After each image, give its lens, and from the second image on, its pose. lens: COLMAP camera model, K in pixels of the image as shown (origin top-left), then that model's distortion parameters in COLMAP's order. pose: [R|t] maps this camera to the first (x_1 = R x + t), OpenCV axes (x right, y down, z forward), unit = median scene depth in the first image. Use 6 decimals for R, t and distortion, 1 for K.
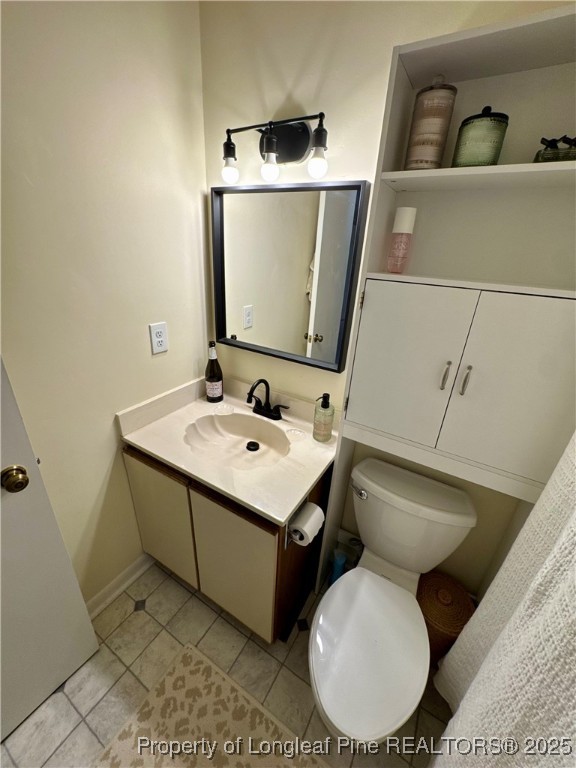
lens RADIAL K [[312.4, 0, 271.1], [0, 312.4, 382.7], [0, 0, 1]] dist [0.000655, 0.000331]
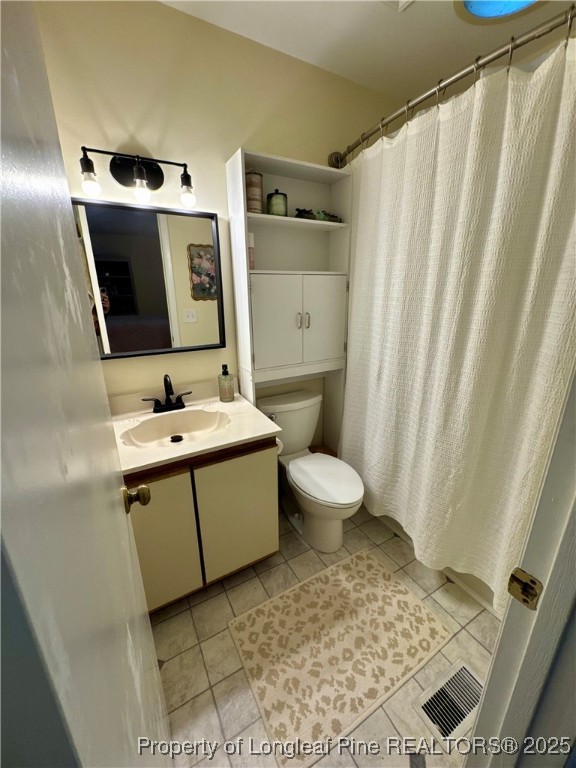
lens RADIAL K [[322.9, 0, 288.0], [0, 322.9, 384.0], [0, 0, 1]] dist [-0.000358, -0.000013]
pose [[0.474577, -0.306558, 0.825105, -0.942189], [0.376669, 0.917956, 0.124406, 0.046847], [-0.795548, 0.251751, 0.551112, 0.052867]]
